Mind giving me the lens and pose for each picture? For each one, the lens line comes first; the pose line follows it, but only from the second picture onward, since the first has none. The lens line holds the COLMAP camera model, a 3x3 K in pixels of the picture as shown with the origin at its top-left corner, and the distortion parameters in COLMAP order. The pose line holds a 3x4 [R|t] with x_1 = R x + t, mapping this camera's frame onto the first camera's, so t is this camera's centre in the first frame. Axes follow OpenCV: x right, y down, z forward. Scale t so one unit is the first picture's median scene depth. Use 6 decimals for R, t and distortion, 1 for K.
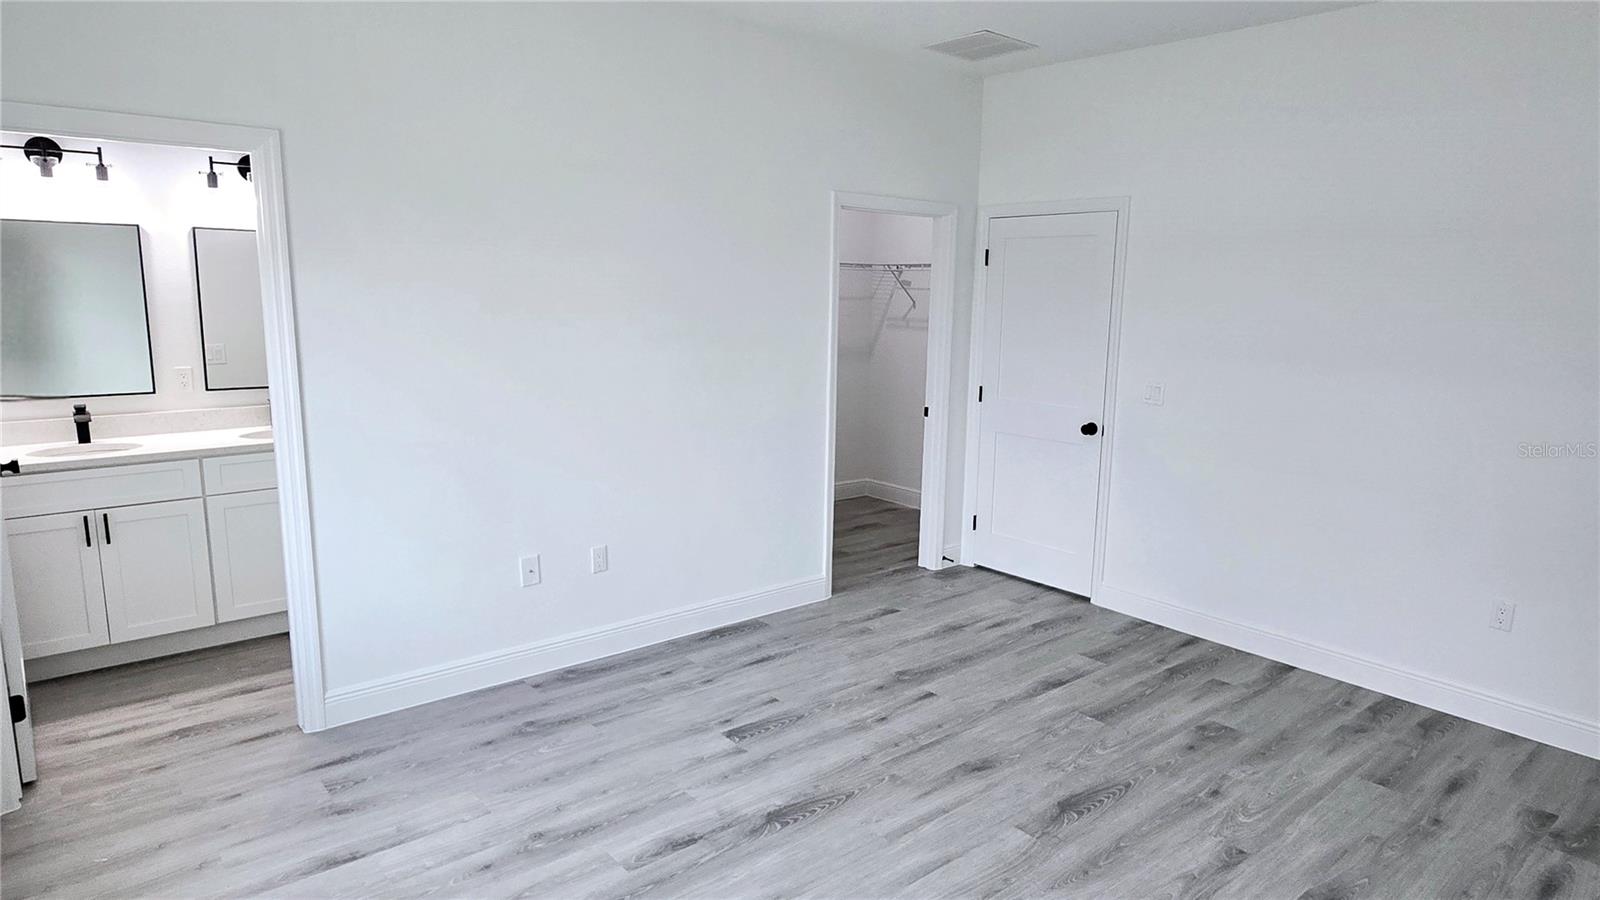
lens RADIAL K [[989.4, 0, 800.0], [0, 989.4, 450.0], [0, 0, 1]] dist [0.001924, 0.000029]
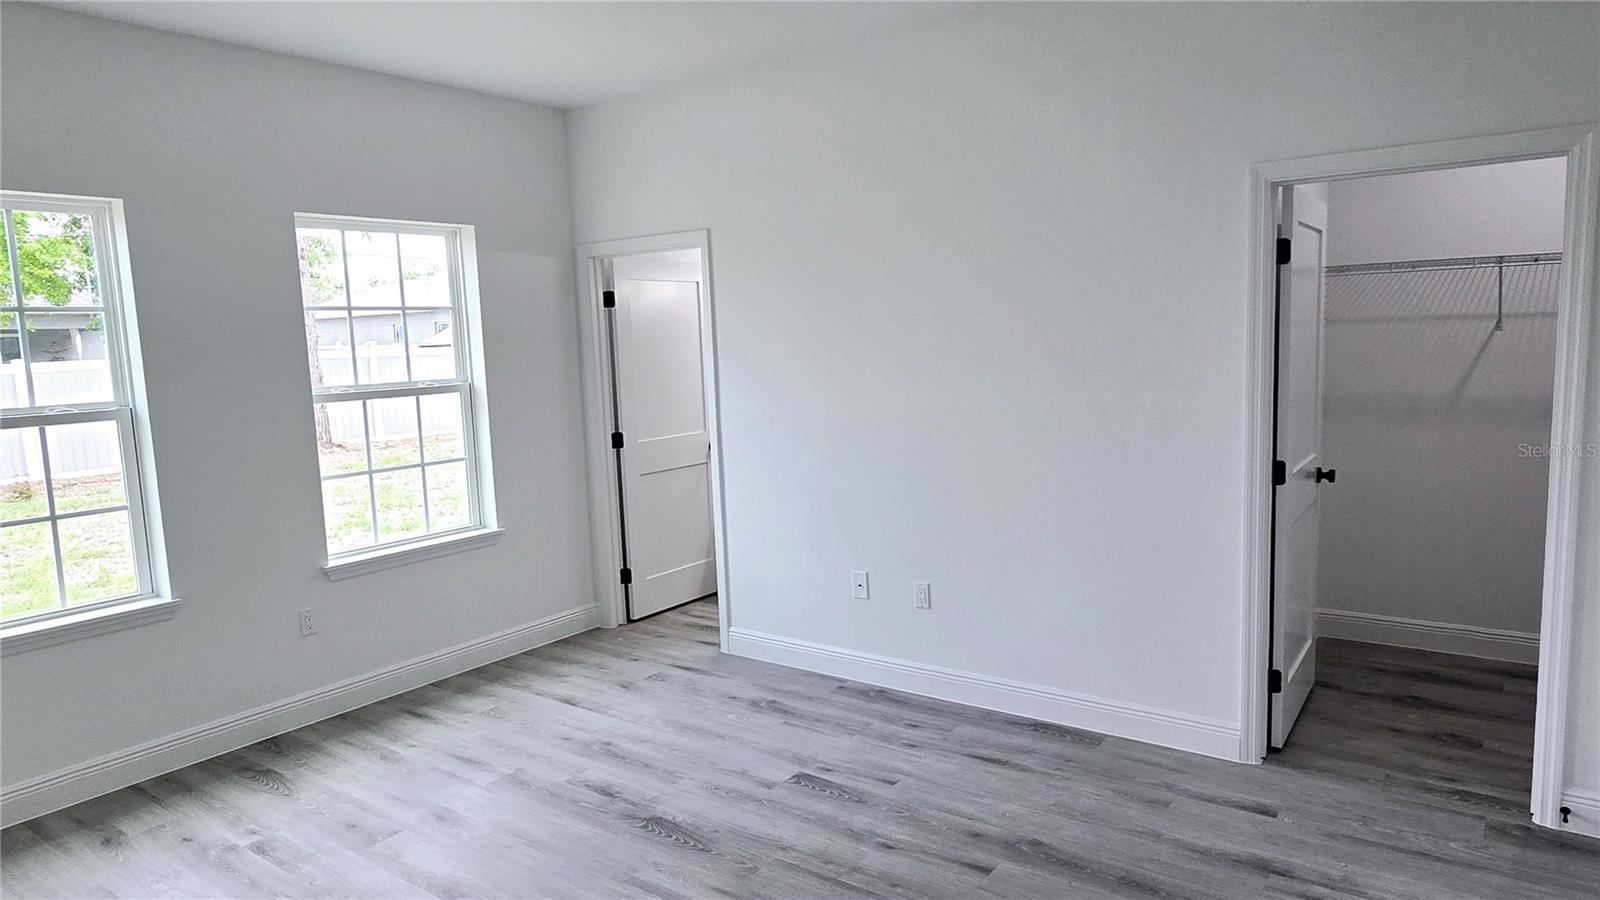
lens RADIAL K [[989.4, 0, 800.0], [0, 989.4, 450.0], [0, 0, 1]] dist [0.001924, 0.000029]
pose [[0.213400, 0.085969, -0.973175, 0.852000], [-0.118766, 0.991016, 0.061502, -0.102064], [0.969719, 0.102456, 0.221693, 0.709514]]
